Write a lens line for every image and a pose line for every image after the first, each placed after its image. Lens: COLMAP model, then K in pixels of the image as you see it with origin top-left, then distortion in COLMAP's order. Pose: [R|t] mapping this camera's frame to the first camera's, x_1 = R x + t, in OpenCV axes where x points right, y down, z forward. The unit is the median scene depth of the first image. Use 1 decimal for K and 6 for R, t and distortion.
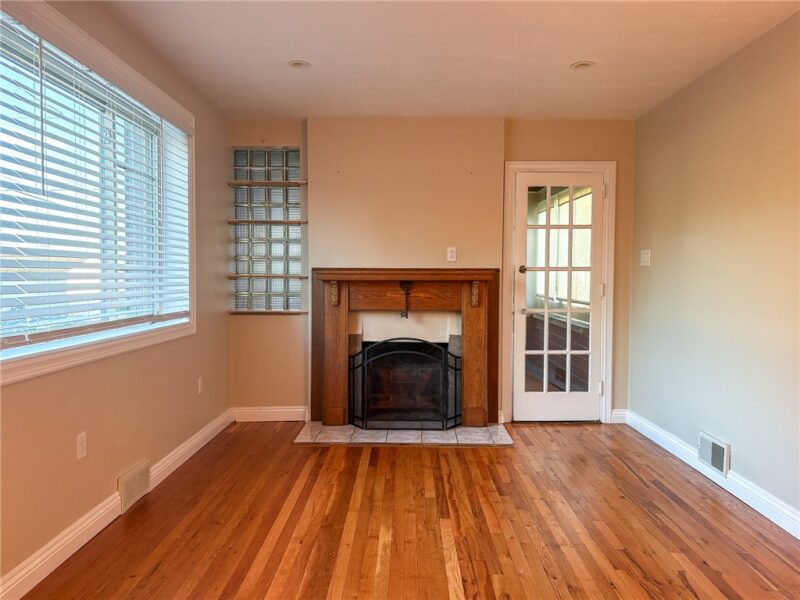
lens RADIAL K [[606.5, 0, 401.7], [0, 606.5, 299.5], [0, 0, 1]] dist [0.066864, -0.003930]
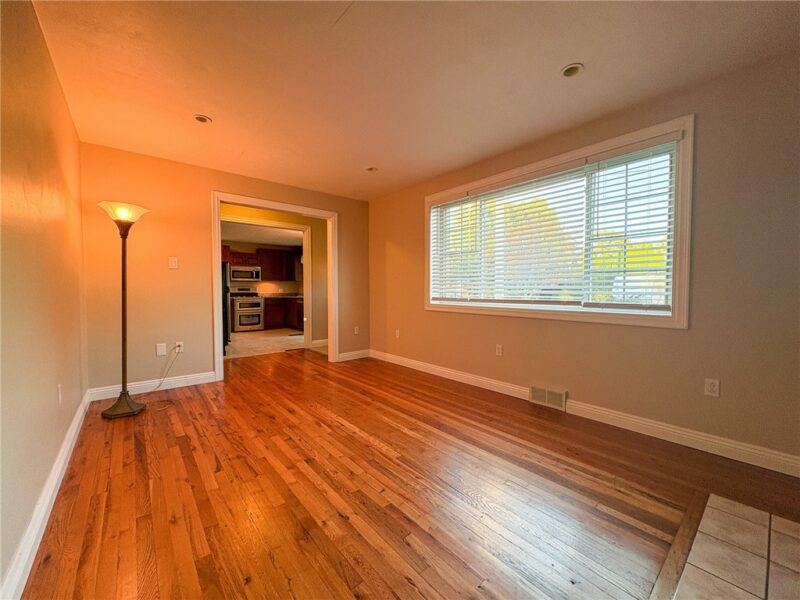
lens RADIAL K [[318.7, 0, 400.0], [0, 318.7, 301.1], [0, 0, 1]] dist [-0.000623, 0.000122]
pose [[-0.752042, 0.013250, -0.658982, 0.858285], [-0.033944, 0.997693, 0.058797, -0.011475], [0.658241, 0.066586, -0.749857, 2.523172]]
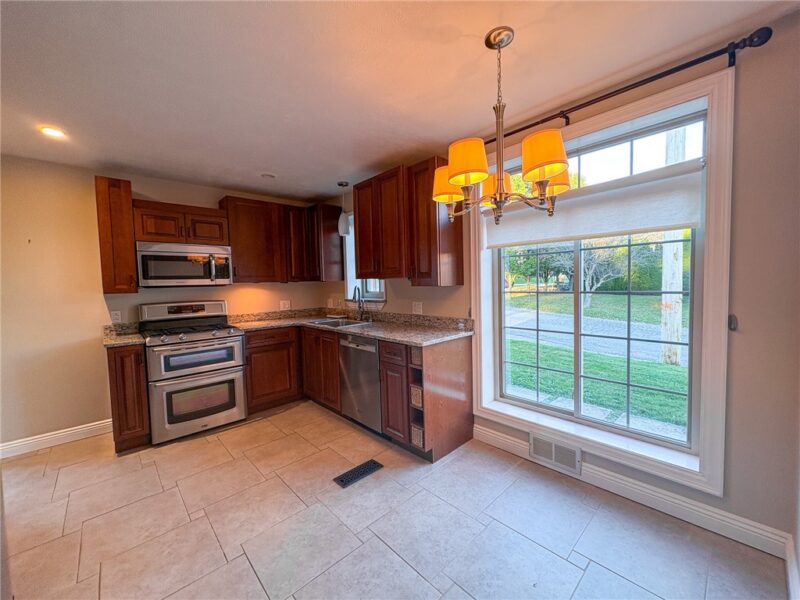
lens RADIAL K [[318.7, 0, 399.0], [0, 318.7, 298.1], [0, 0, 1]] dist [-0.000623, 0.000122]
pose [[-0.728945, 0.045711, -0.683044, -0.077564], [-0.003411, 0.997513, 0.070397, -0.011891], [0.684563, 0.053646, -0.726977, -0.223972]]
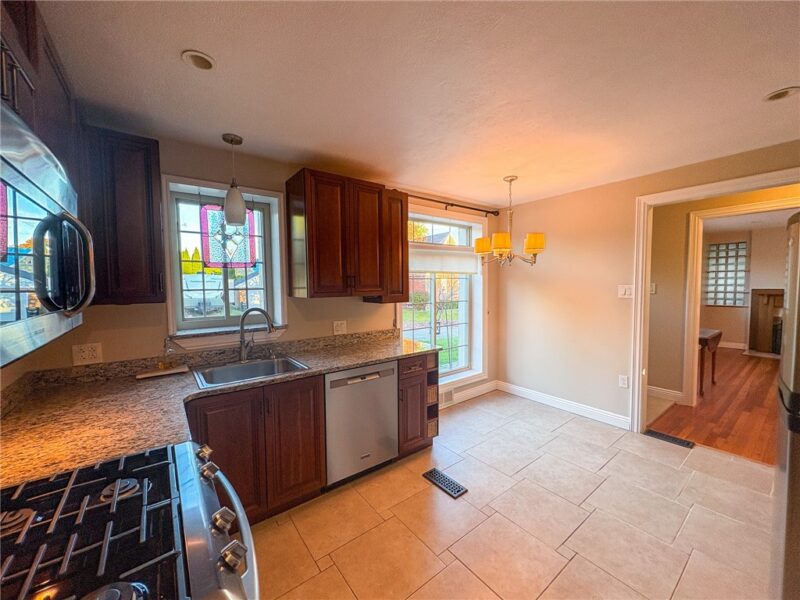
lens RADIAL K [[318.7, 0, 398.4], [0, 318.7, 299.2], [0, 0, 1]] dist [-0.000623, 0.000122]
pose [[0.616852, 0.026367, -0.786638, -0.011196], [-0.015670, 0.999652, 0.021219, -0.014094], [0.786923, -0.000763, 0.617050, -0.911898]]
